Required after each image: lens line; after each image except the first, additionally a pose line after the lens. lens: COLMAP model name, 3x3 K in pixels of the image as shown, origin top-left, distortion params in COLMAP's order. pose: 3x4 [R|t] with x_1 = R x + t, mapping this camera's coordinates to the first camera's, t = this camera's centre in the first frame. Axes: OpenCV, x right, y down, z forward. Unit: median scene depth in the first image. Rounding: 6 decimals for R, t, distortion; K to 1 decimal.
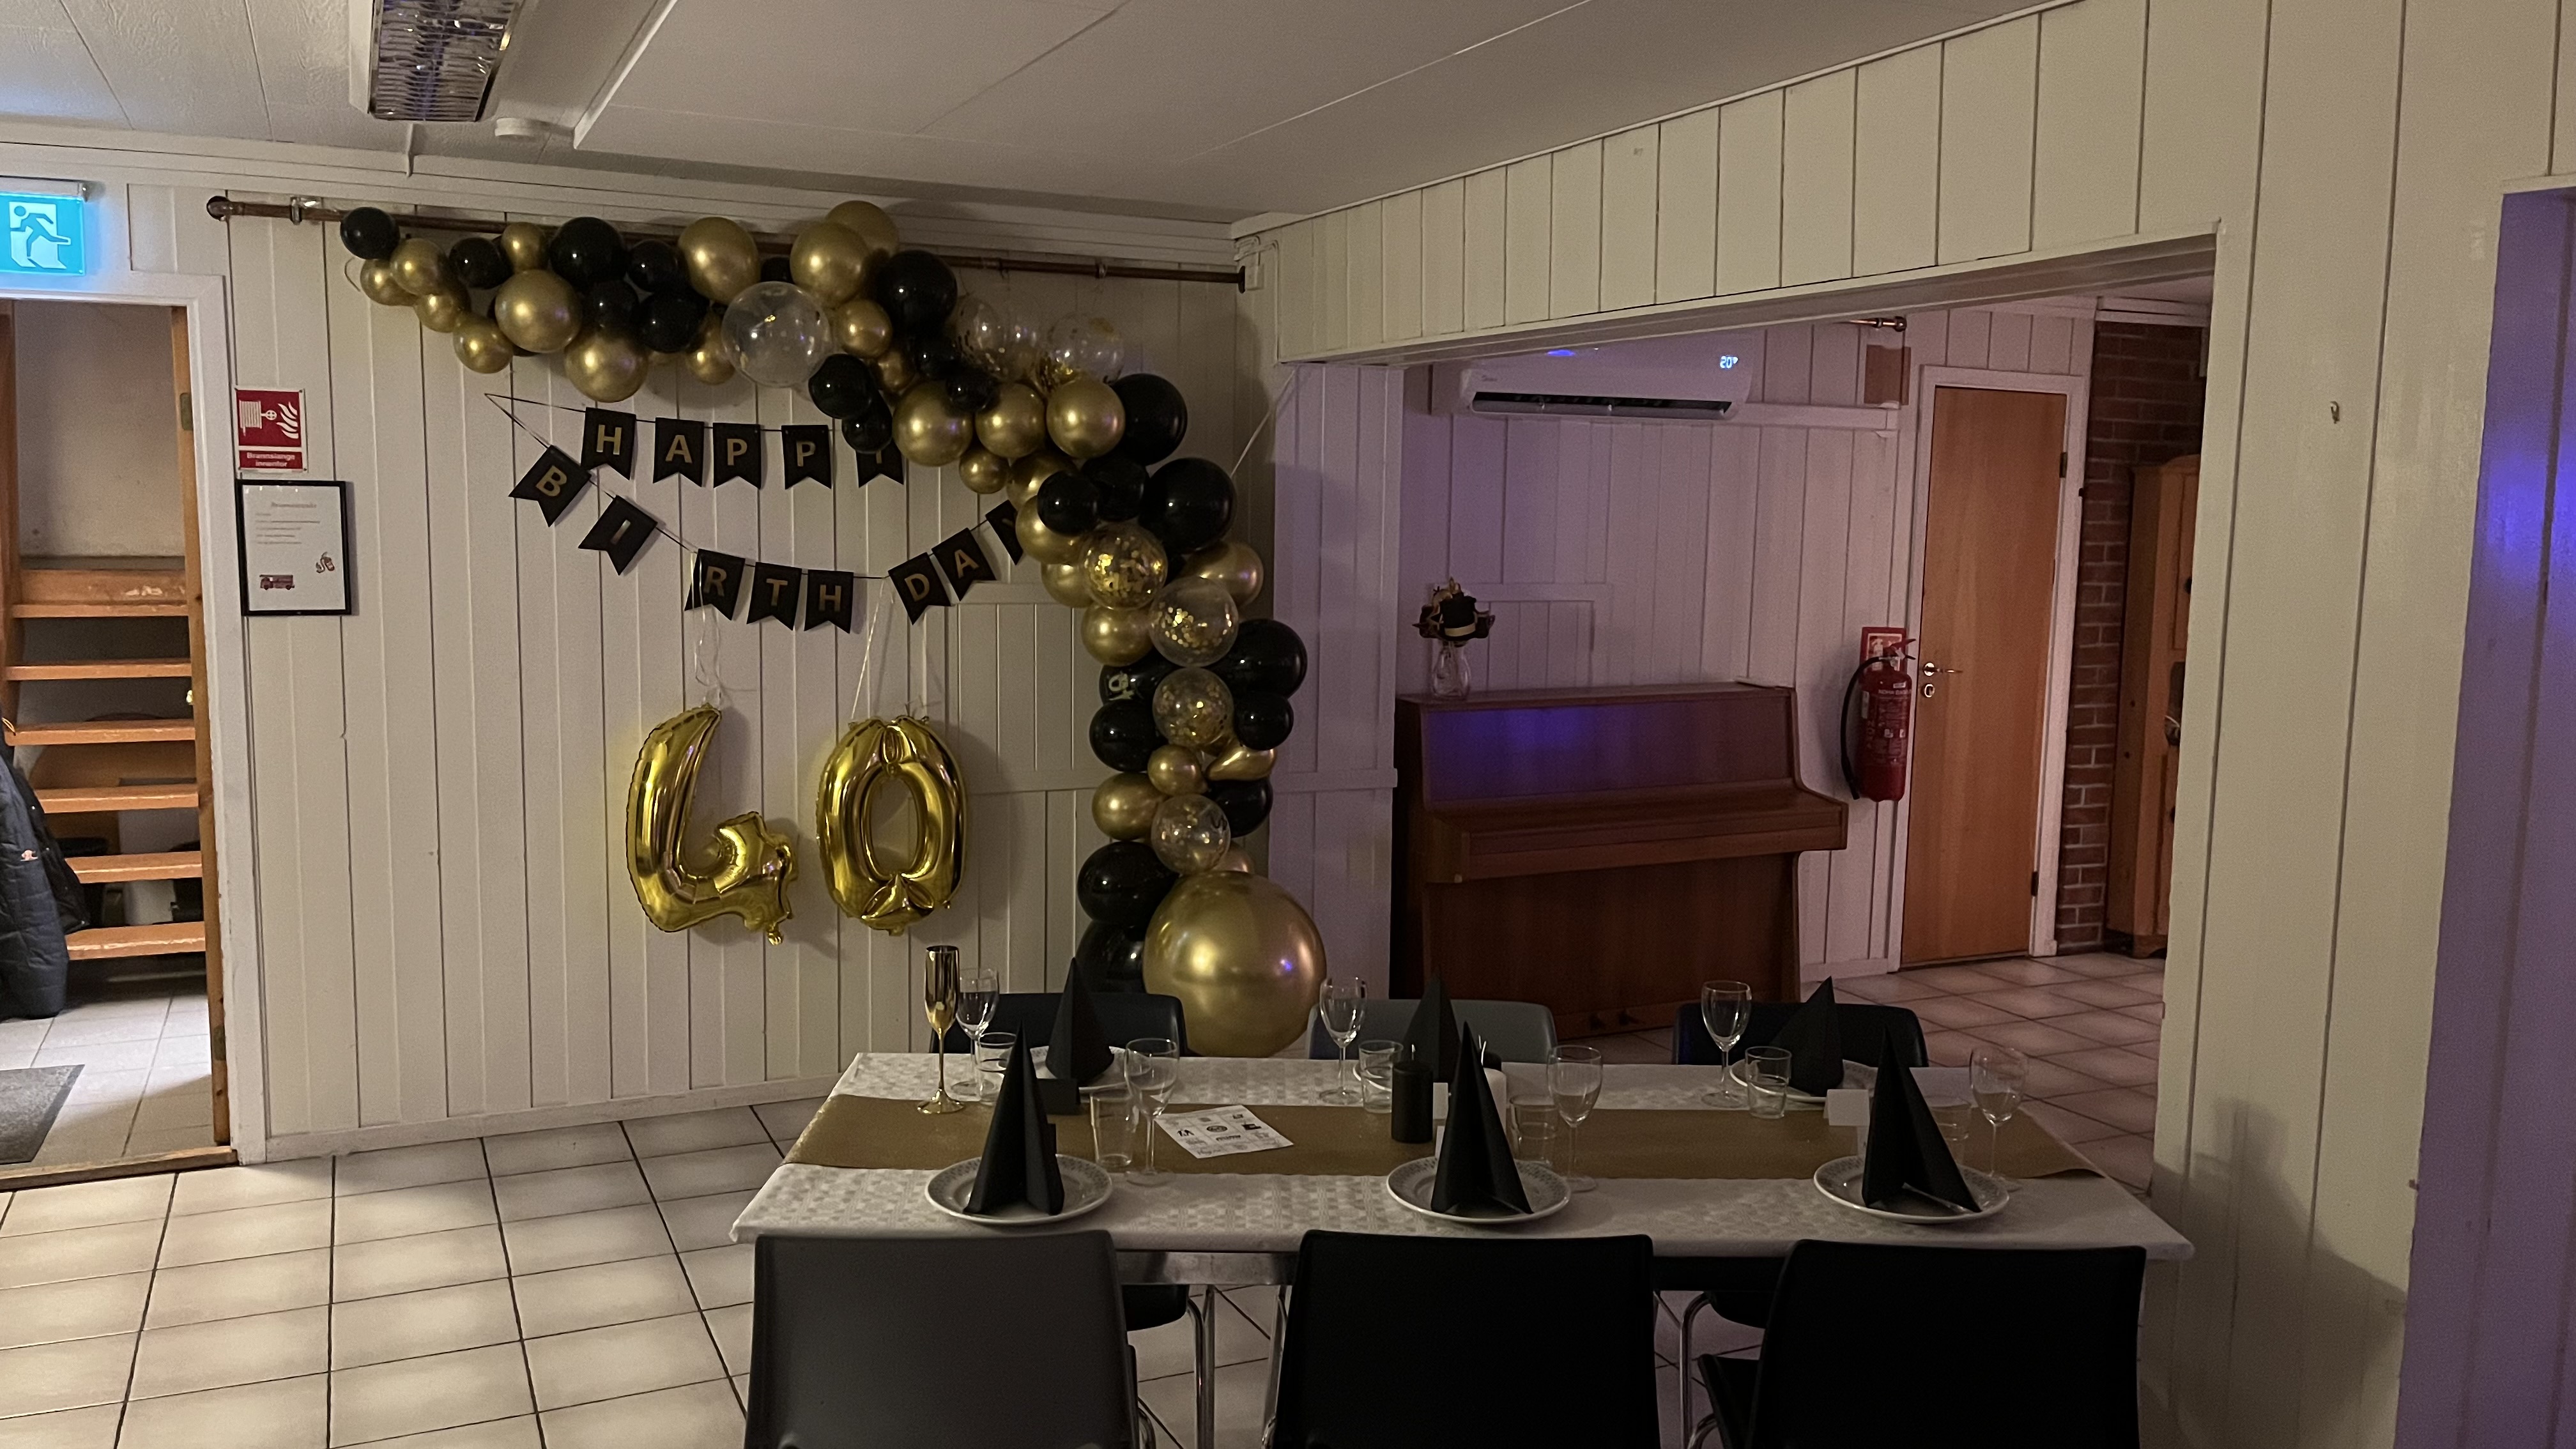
lens RADIAL K [[1948.2, 0, 1312.6], [0, 1948.2, 722.6], [0, 0, 1]] dist [0.053895, -0.057645]
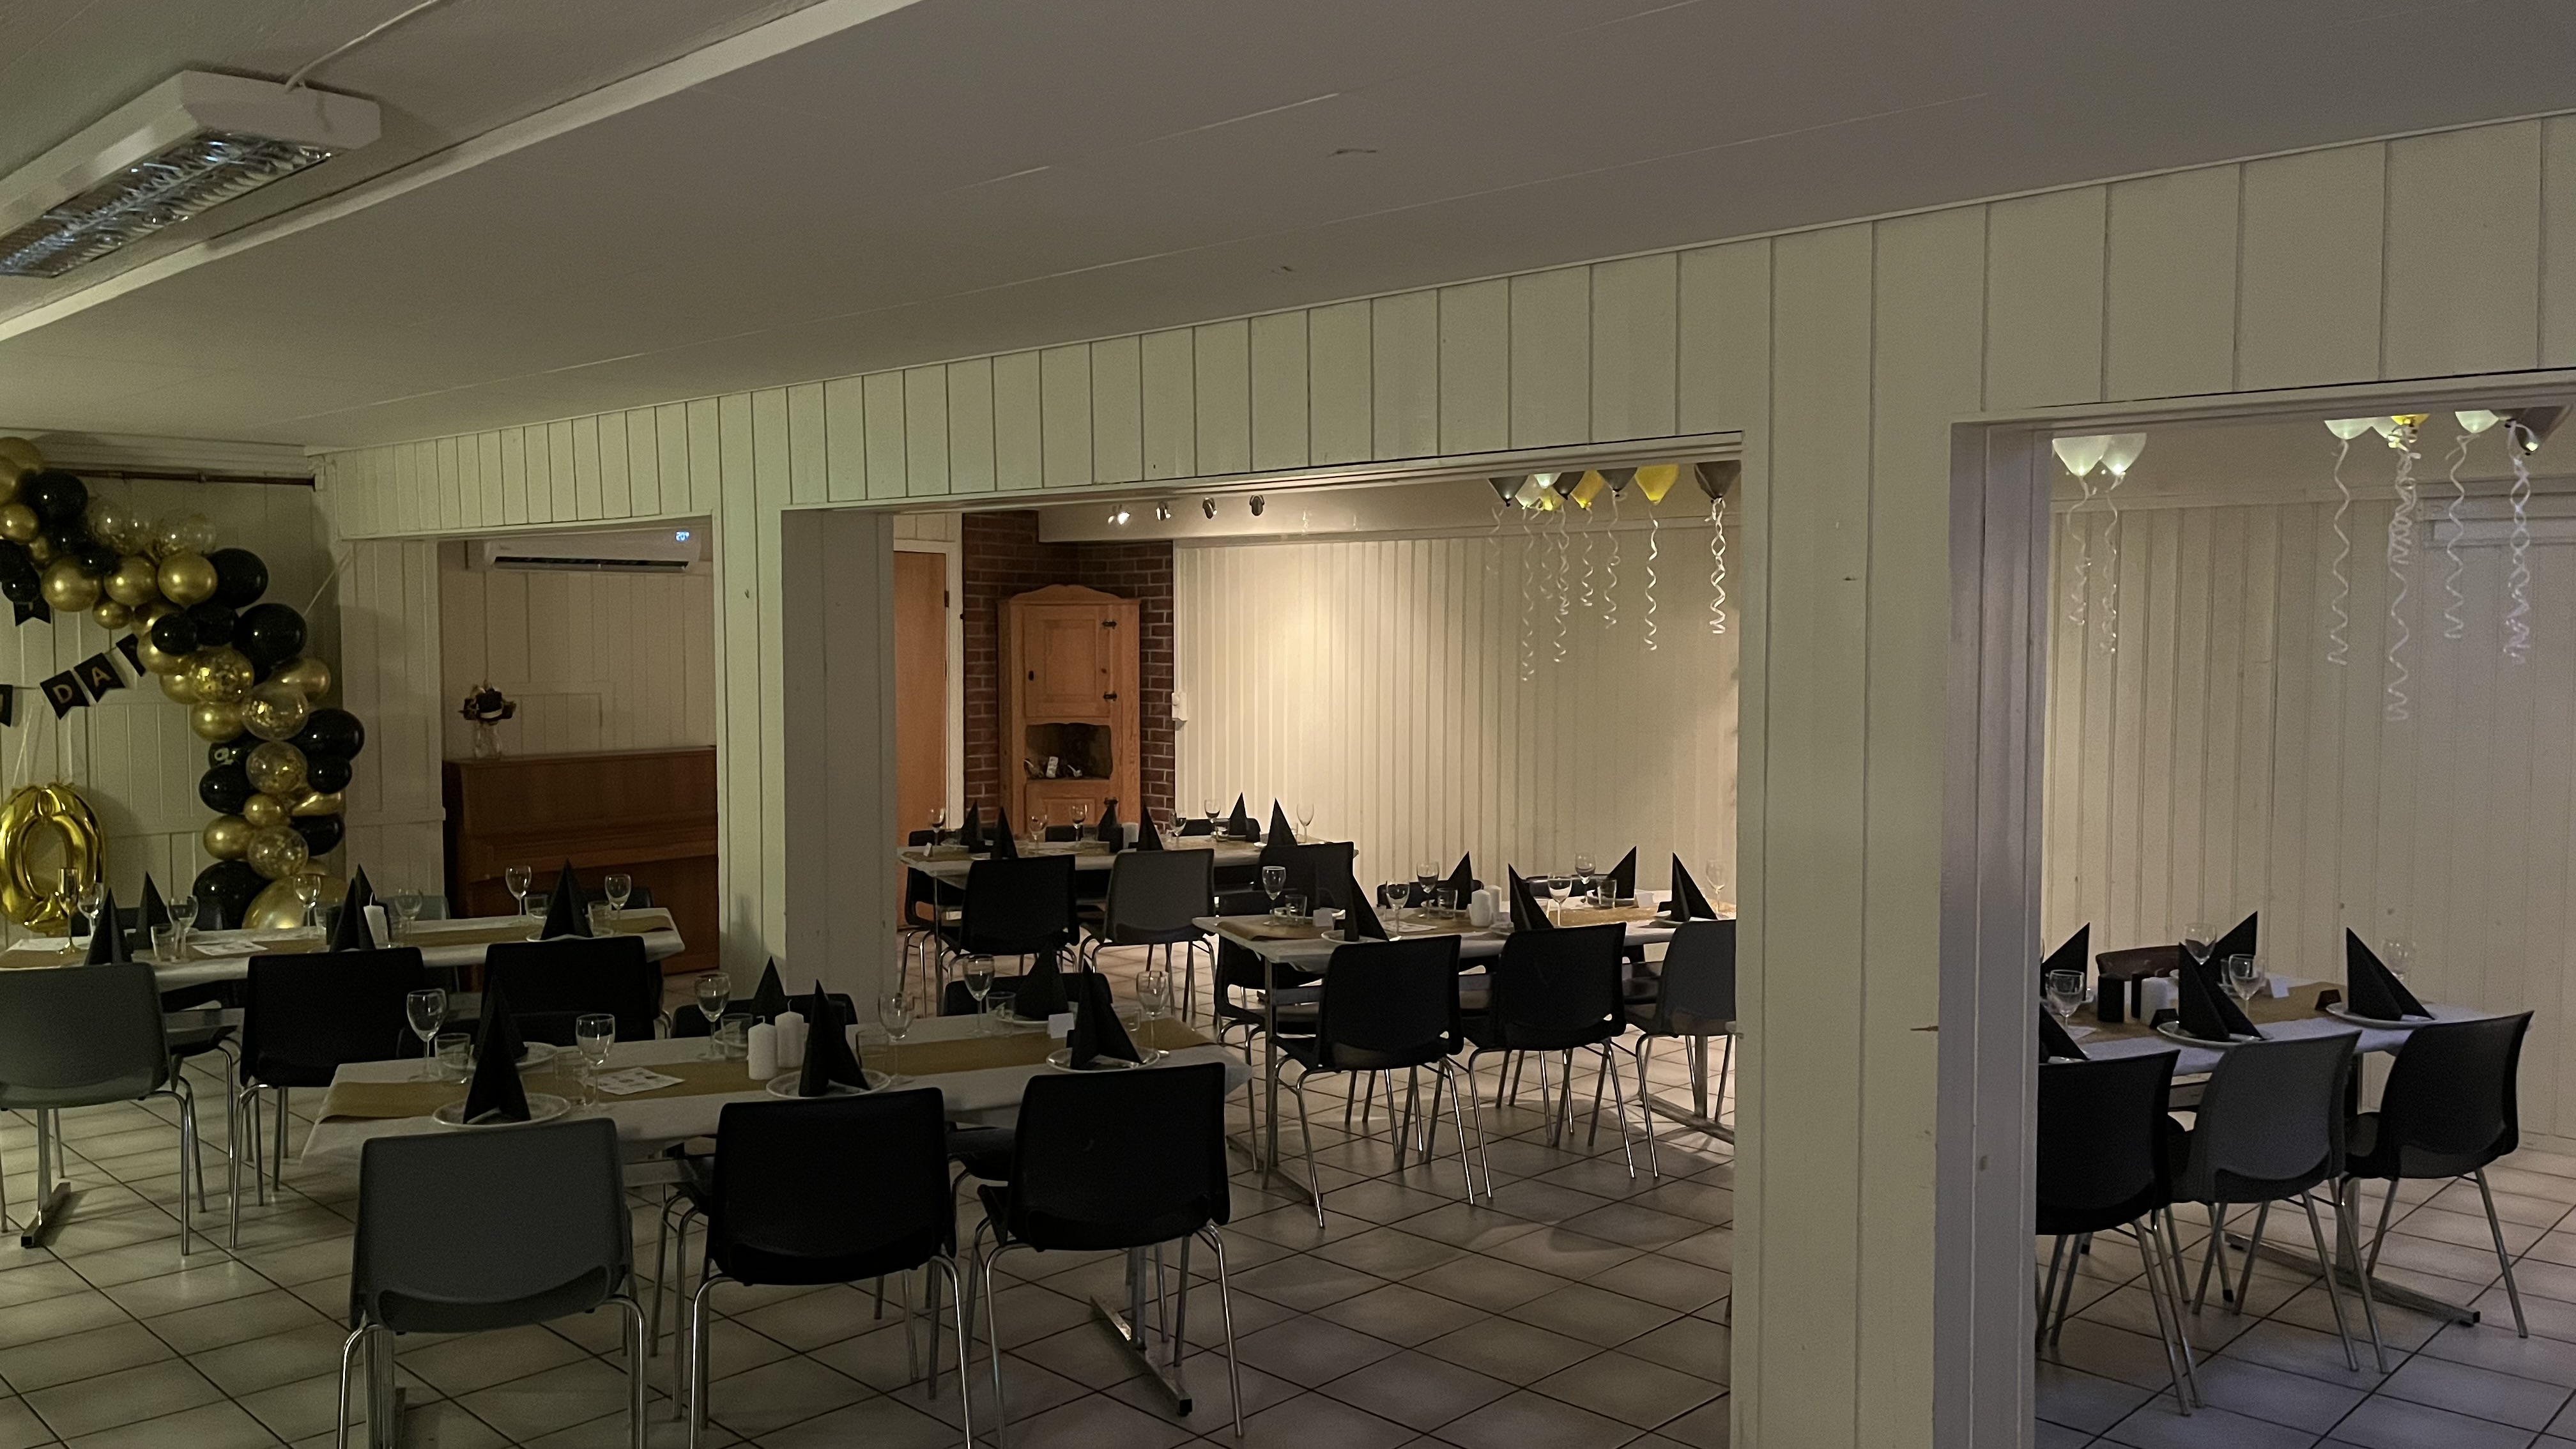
lens RADIAL K [[1948.2, 0, 1310.4], [0, 1948.2, 714.3], [0, 0, 1]] dist [0.053895, -0.057645]
pose [[0.943576, -0.032594, 0.329548, 0.190621], [0.054545, 0.996850, -0.057580, 0.081435], [-0.326633, 0.072306, 0.942381, -0.690934]]
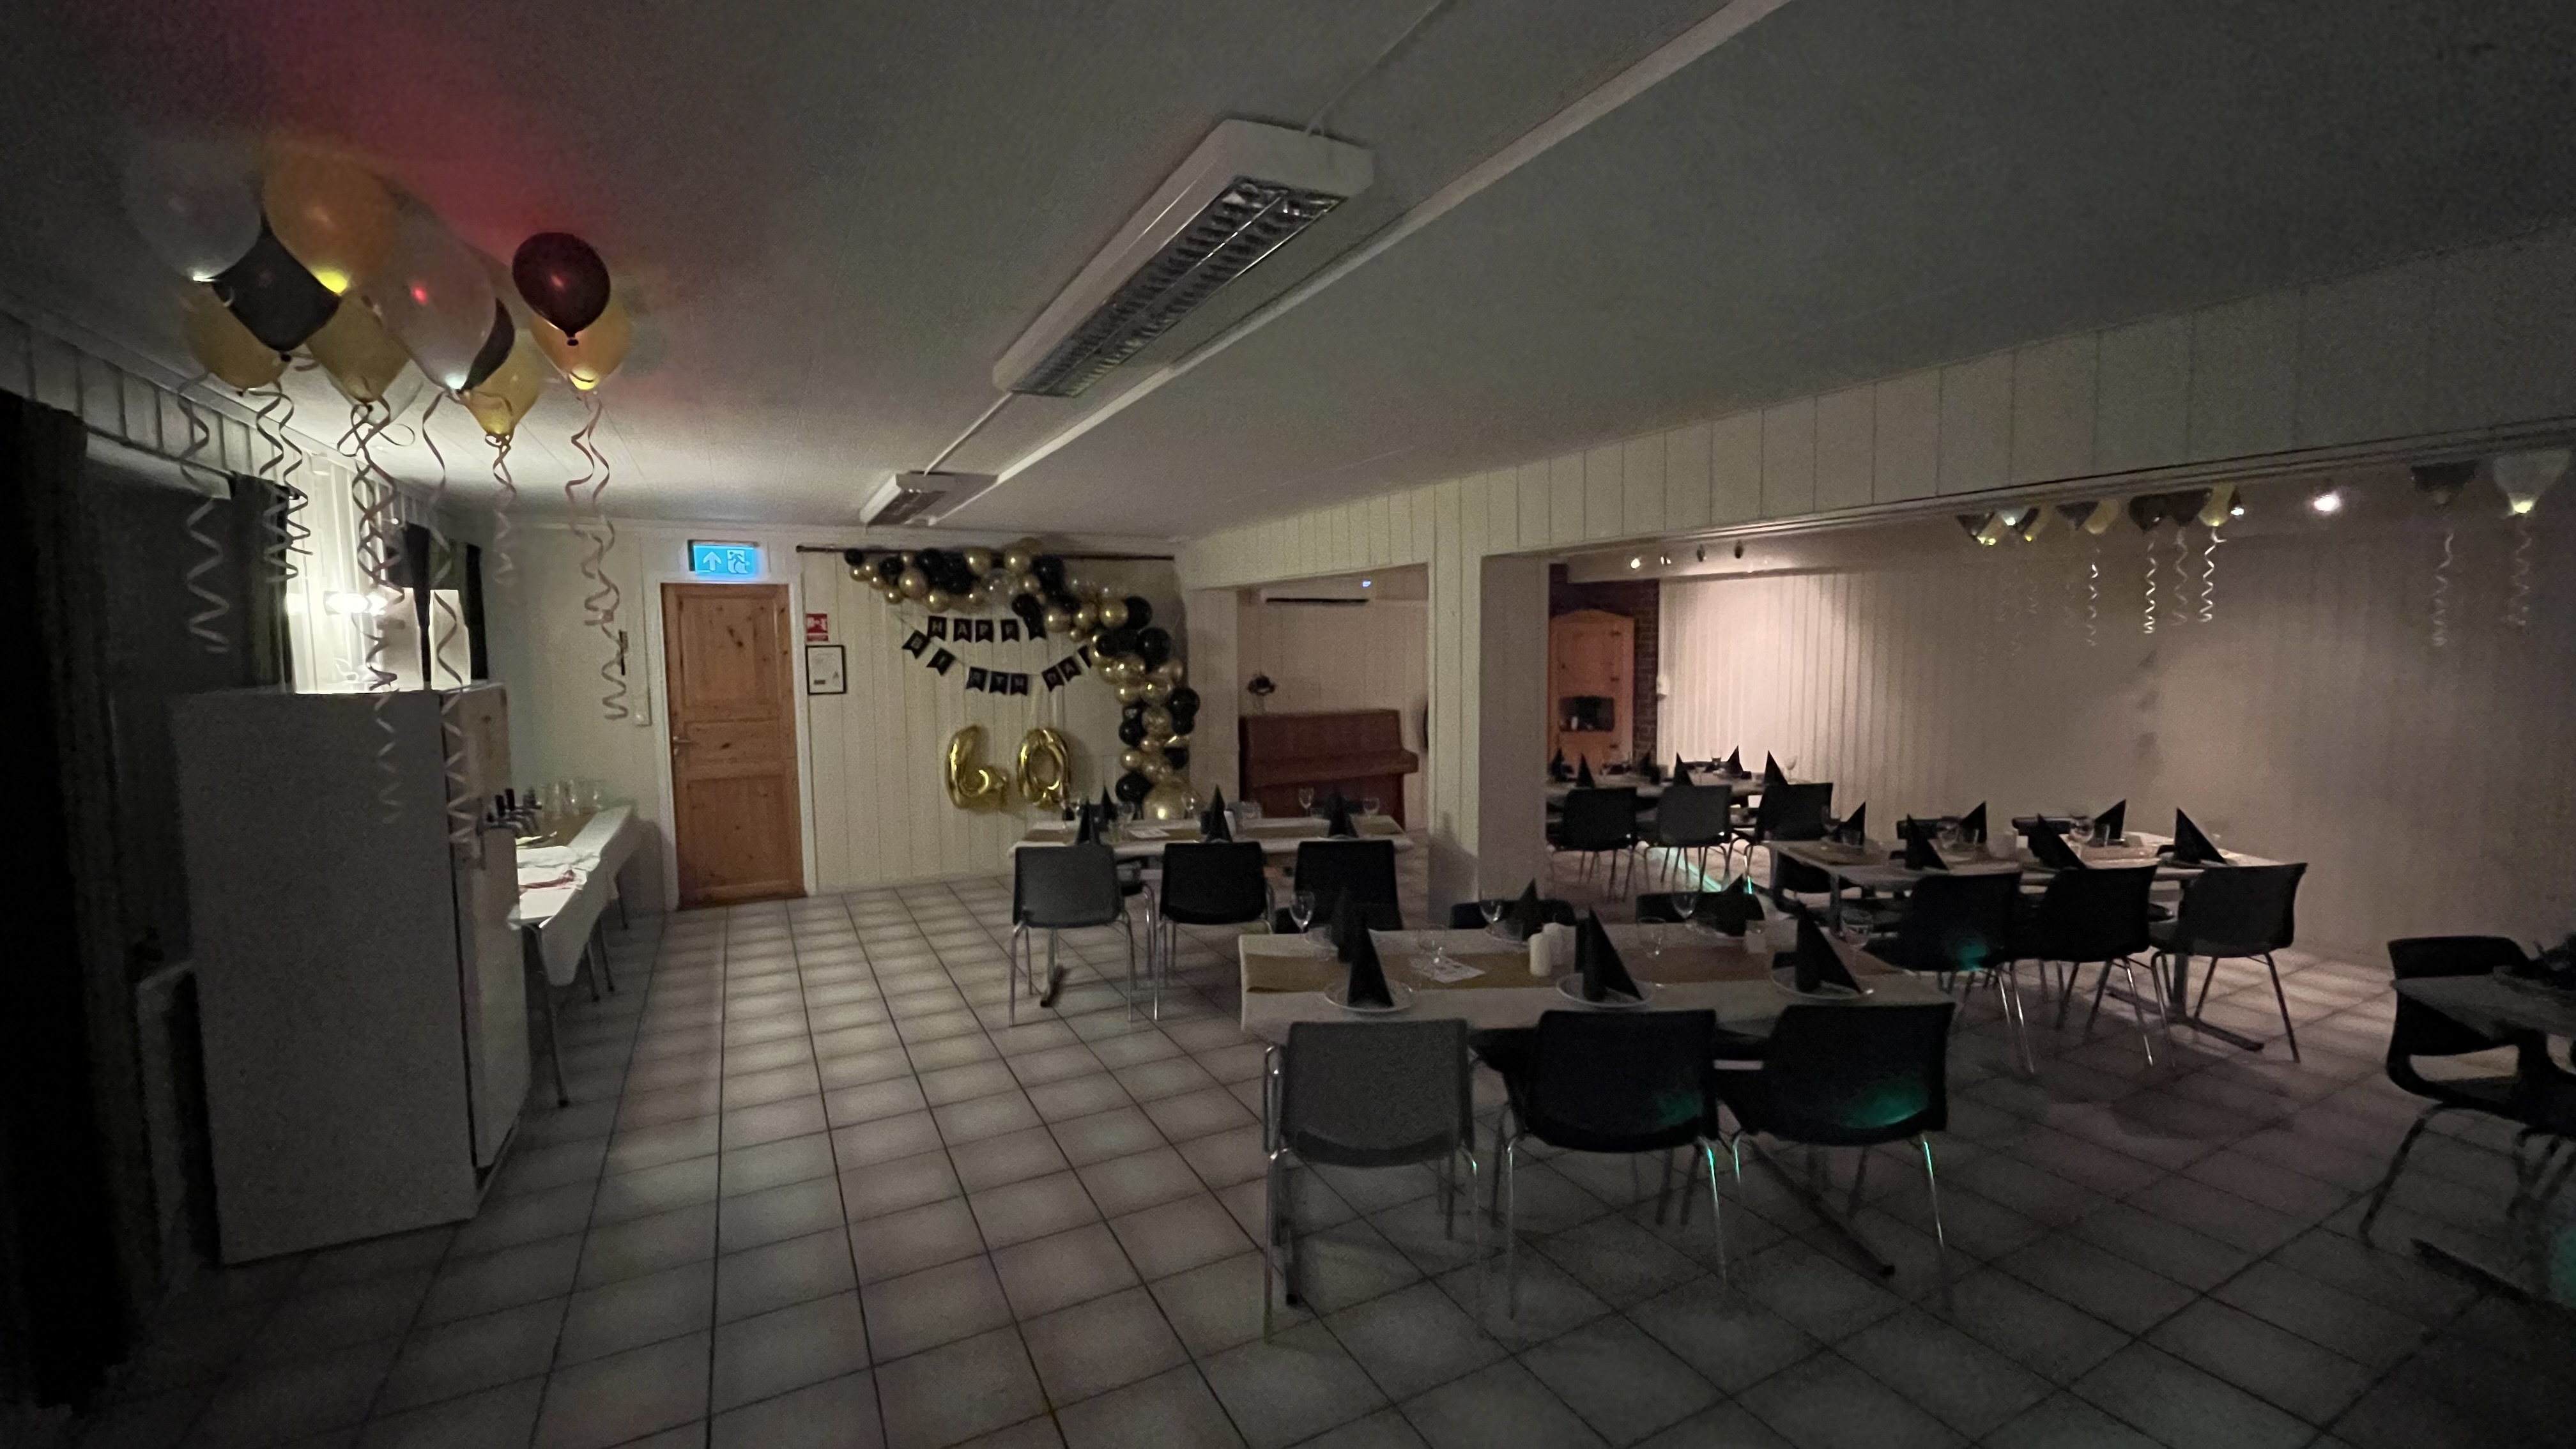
lens RADIAL K [[1045.7, 0, 1287.1], [0, 1045.7, 714.0], [0, 0, 1]] dist [0.001171, 0.000032]
pose [[0.999502, -0.029470, 0.011247, 0.099634], [0.029953, 0.998516, -0.045491, 0.053429], [-0.009890, 0.045805, 0.998901, -0.421852]]
